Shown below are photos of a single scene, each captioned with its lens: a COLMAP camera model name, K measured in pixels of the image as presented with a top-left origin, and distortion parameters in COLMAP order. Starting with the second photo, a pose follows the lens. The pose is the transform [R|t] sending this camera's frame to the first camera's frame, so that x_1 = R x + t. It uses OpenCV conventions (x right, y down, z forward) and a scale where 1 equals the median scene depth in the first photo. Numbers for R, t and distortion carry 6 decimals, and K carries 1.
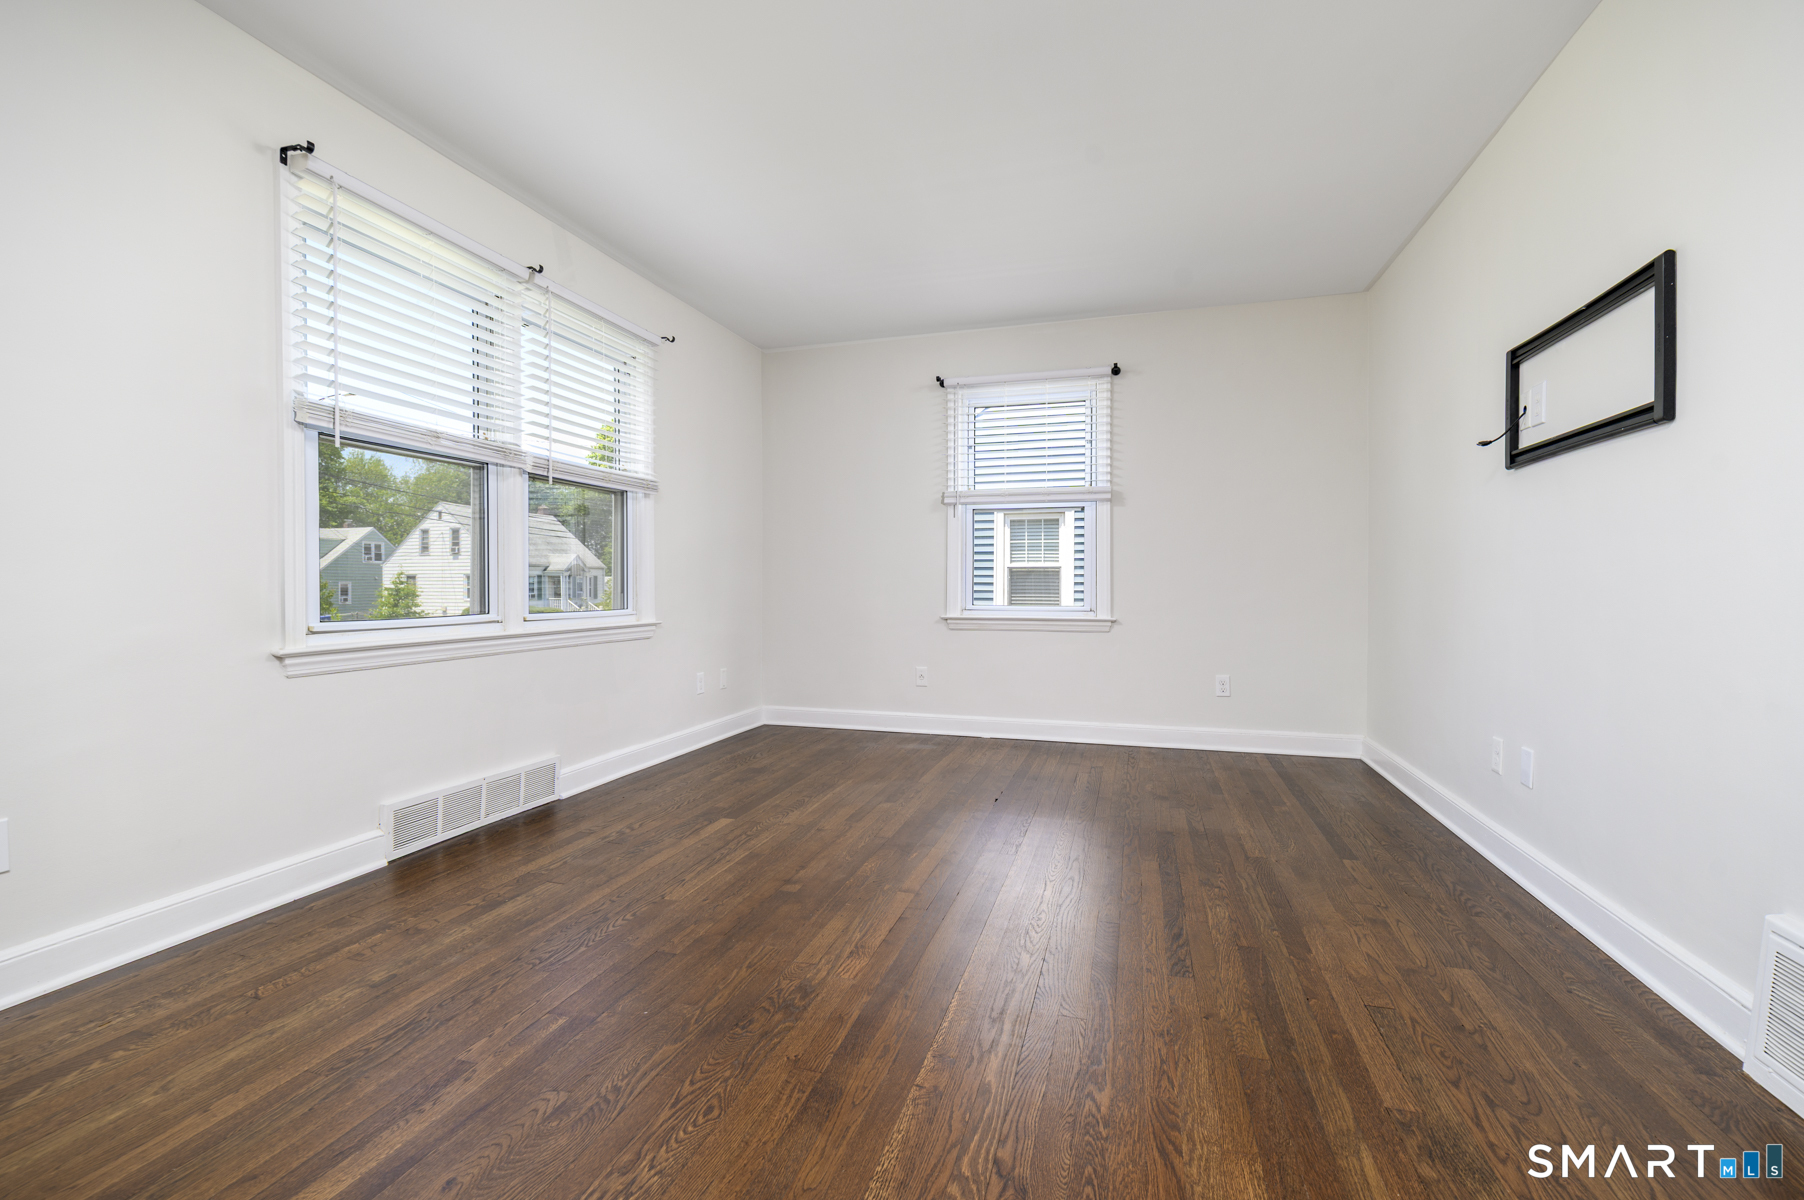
lens RADIAL K [[777.7, 0, 901.5], [0, 777.7, 591.1], [0, 0, 1]] dist [0.000226, -0.000042]
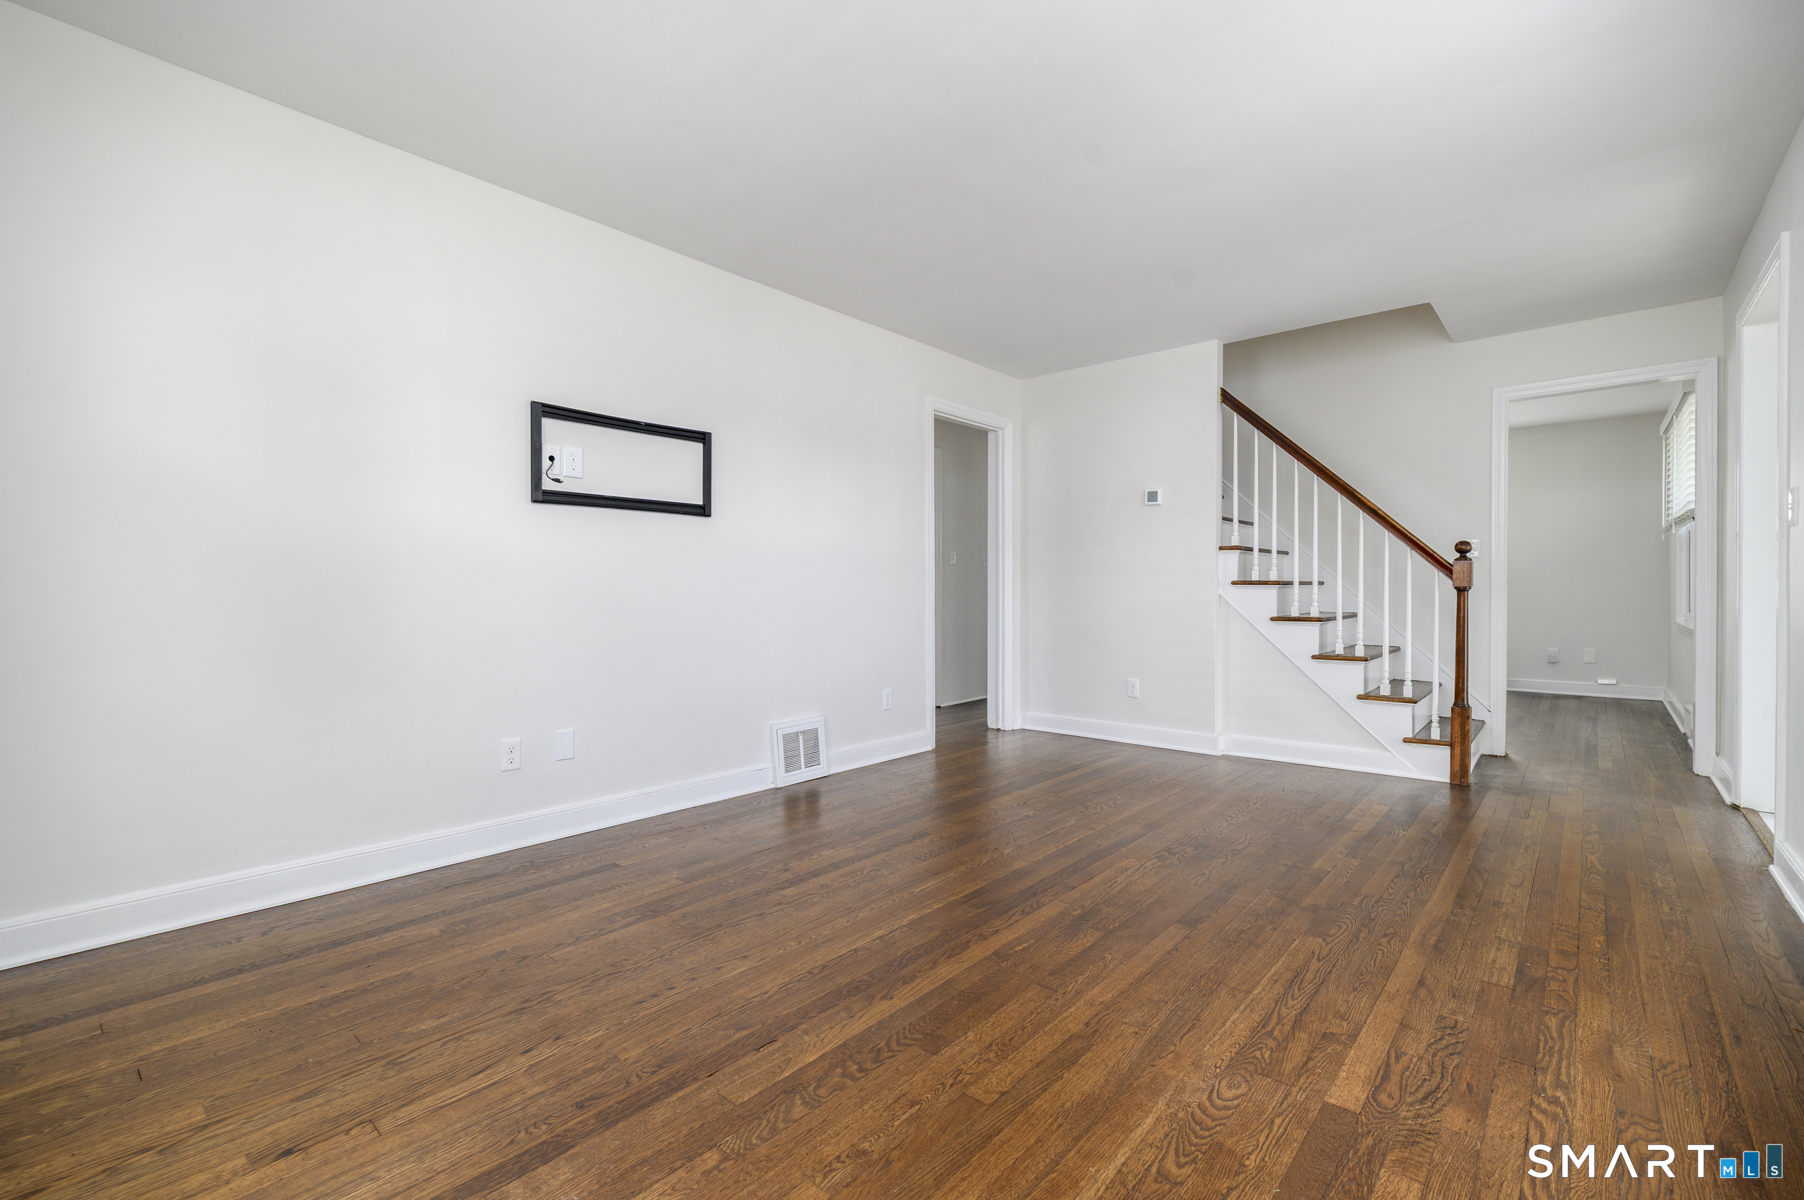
lens RADIAL K [[777.7, 0, 900.6], [0, 777.7, 593.7], [0, 0, 1]] dist [0.000226, -0.000042]
pose [[-0.906953, -0.001907, 0.421228, -0.205431], [0.003741, 0.999914, 0.012583, -0.030157], [-0.421216, 0.012988, -0.906868, 1.772183]]
